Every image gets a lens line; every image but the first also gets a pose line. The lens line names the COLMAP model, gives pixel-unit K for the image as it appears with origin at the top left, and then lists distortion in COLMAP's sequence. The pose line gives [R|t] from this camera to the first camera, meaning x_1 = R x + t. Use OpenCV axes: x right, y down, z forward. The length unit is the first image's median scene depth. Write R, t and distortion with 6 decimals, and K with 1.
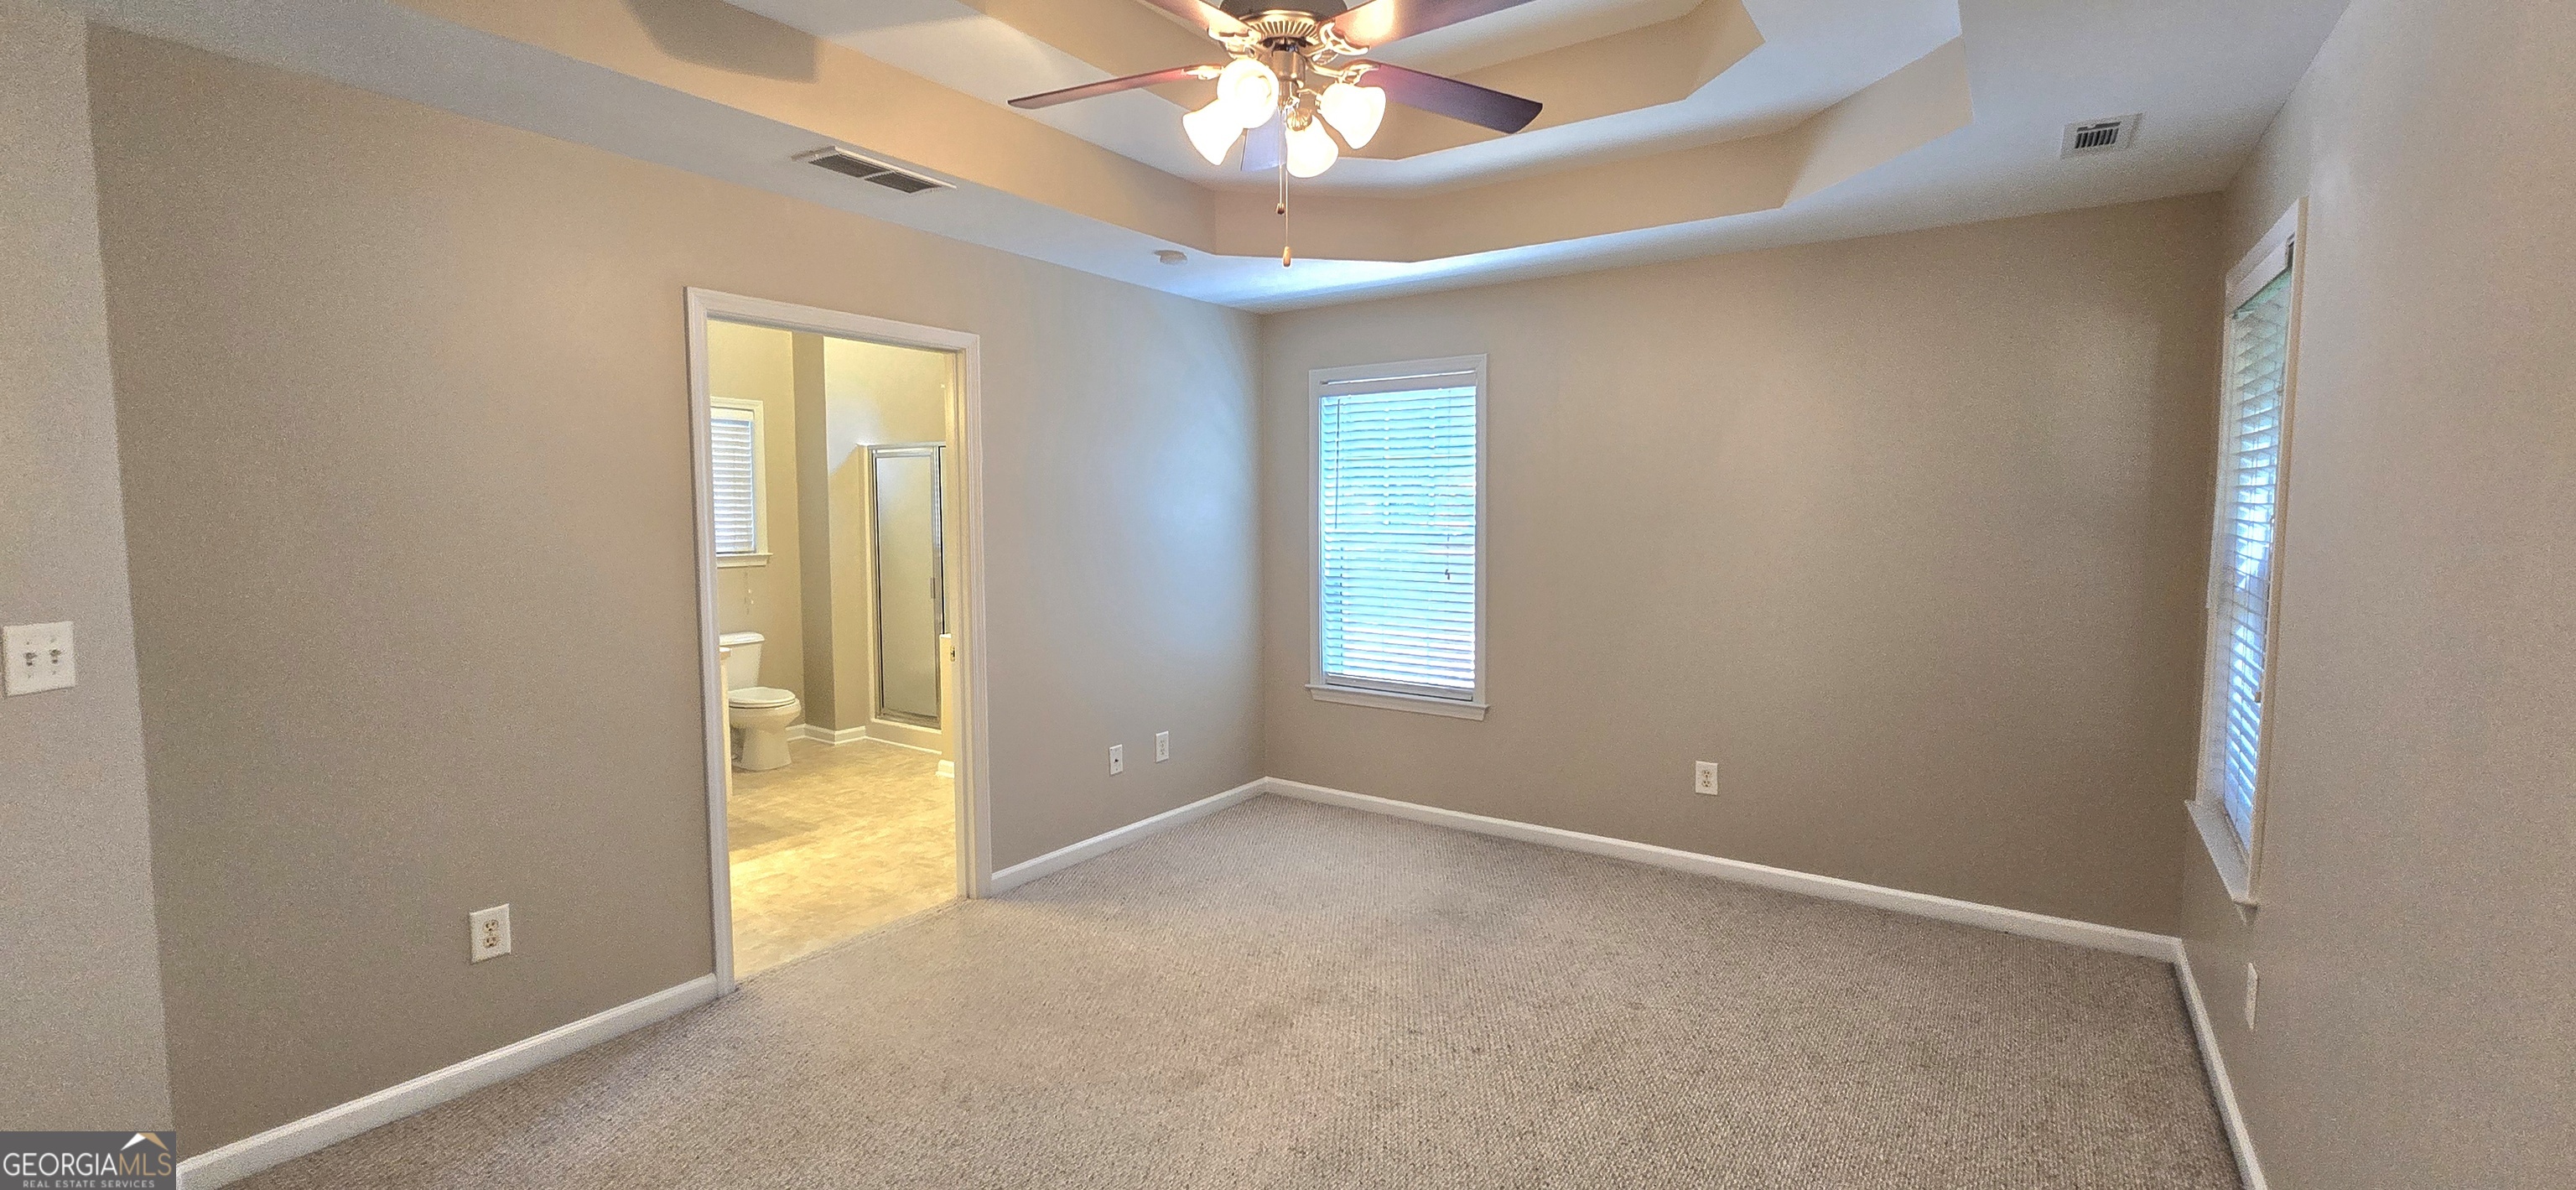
lens RADIAL K [[1052.8, 0, 1290.5], [0, 1052.8, 586.3], [0, 0, 1]] dist [-0.001839, 0.000025]
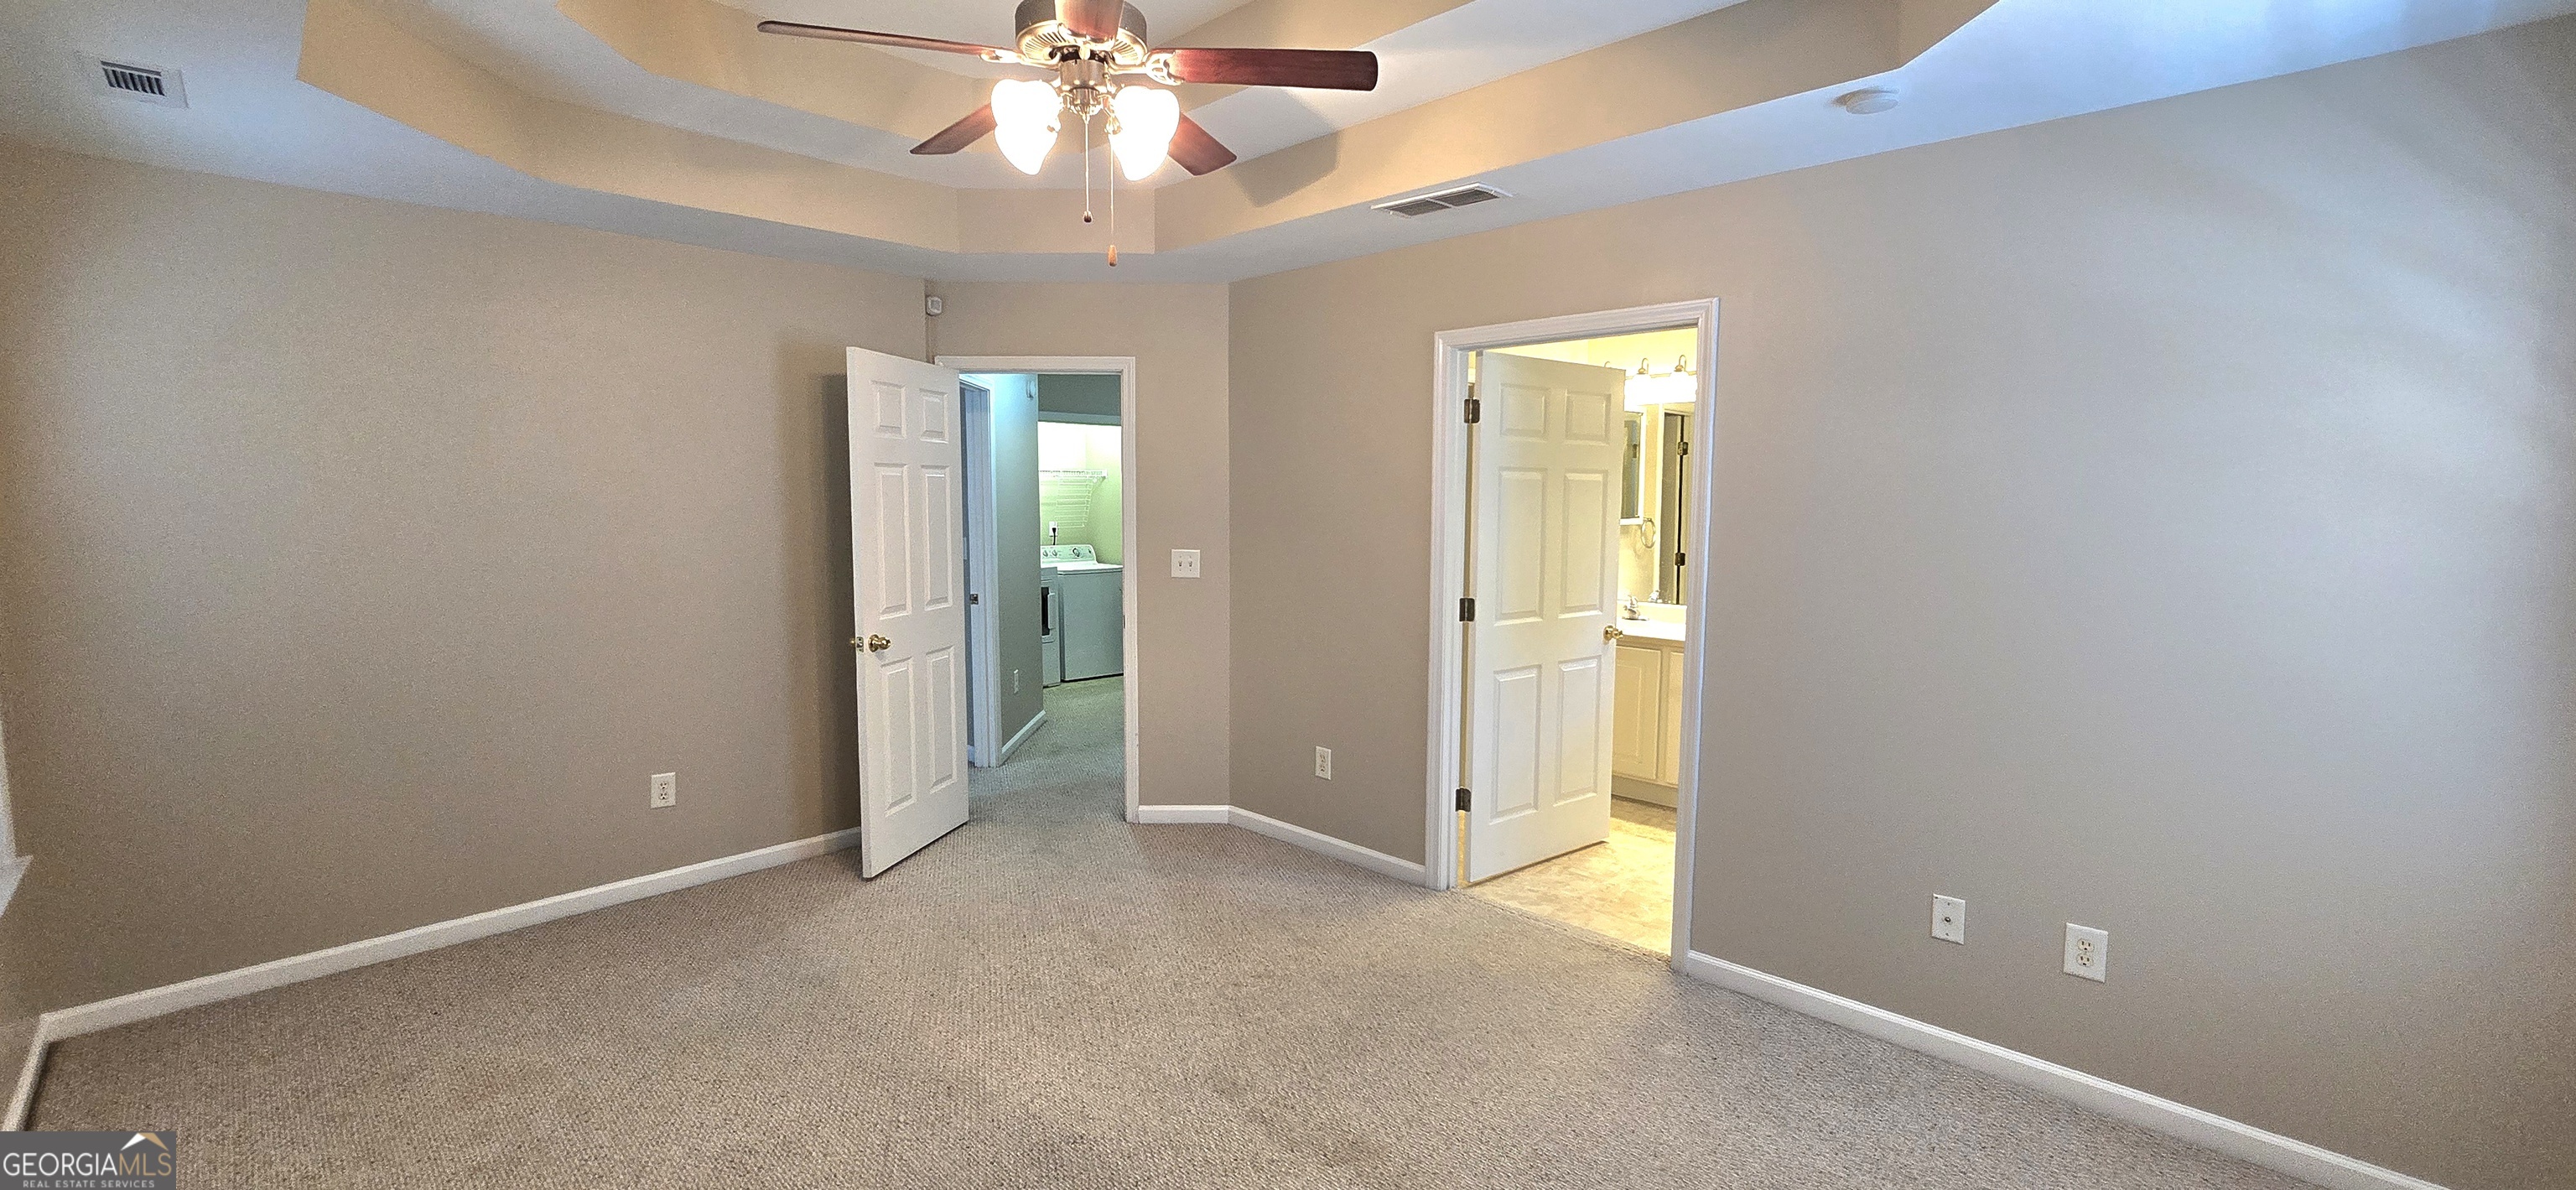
lens RADIAL K [[1011.0, 0, 1291.2], [0, 1011.0, 599.0], [0, 0, 1]] dist [-0.000730, 0.000005]
pose [[-0.155641, 0.089006, -0.983796, 0.590967], [-0.090143, 0.990497, 0.103873, -0.063695], [0.983692, 0.104849, -0.146138, 0.869037]]
